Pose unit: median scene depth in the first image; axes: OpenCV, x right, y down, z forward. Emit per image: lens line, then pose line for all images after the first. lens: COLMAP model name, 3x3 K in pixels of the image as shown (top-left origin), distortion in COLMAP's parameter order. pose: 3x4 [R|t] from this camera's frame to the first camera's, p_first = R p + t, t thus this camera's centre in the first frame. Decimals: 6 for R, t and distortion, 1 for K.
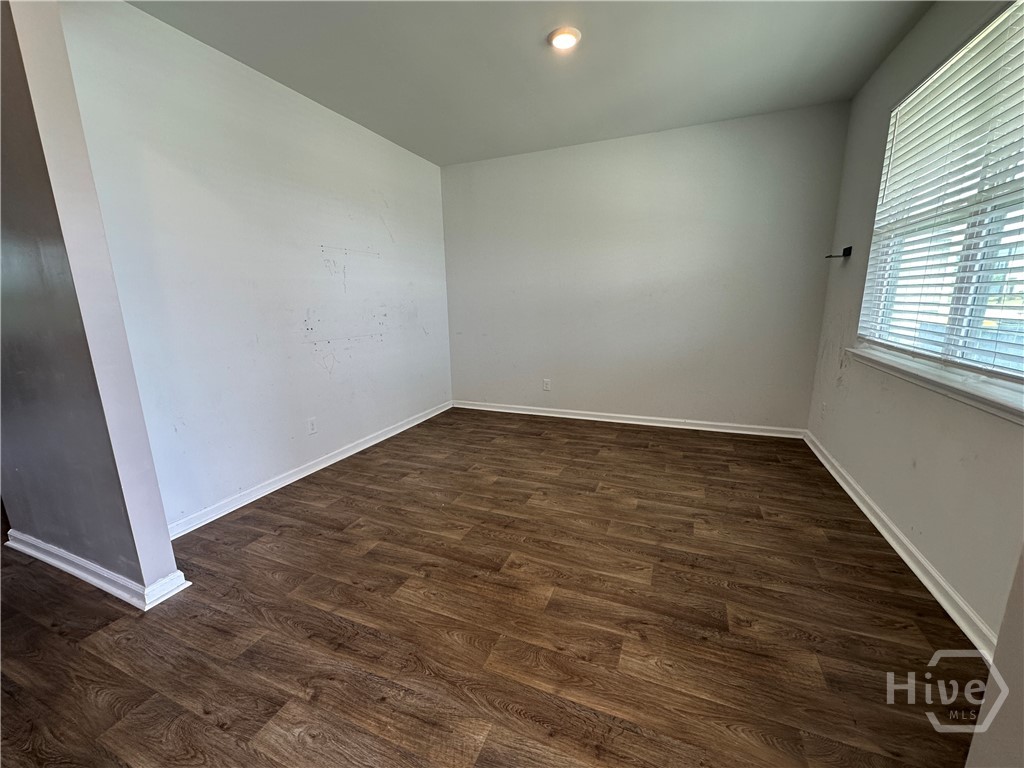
lens RADIAL K [[408.1, 0, 512.8], [0, 408.1, 385.4], [0, 0, 1]] dist [-0.003509, 0.000491]
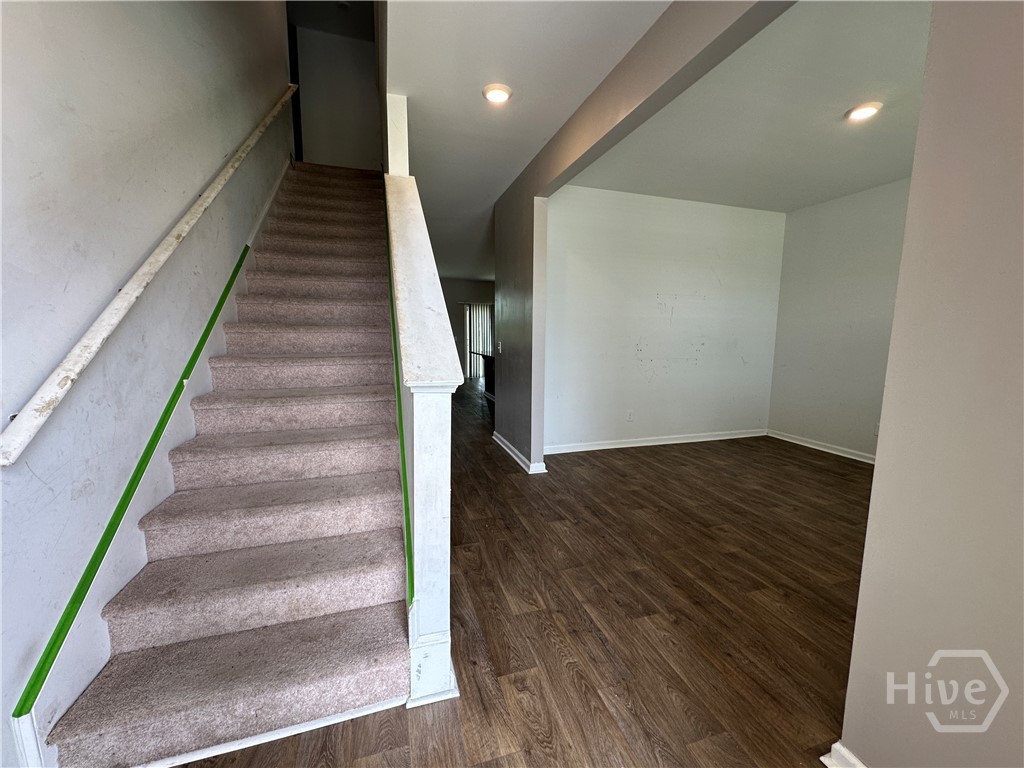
lens RADIAL K [[408.1, 0, 516.1], [0, 408.1, 380.1], [0, 0, 1]] dist [-0.003509, 0.000491]
pose [[0.651215, 0.112817, -0.750461, 0.327639], [-0.176188, 0.984344, -0.004911, 0.053215], [0.738158, 0.135421, 0.660897, -0.287002]]
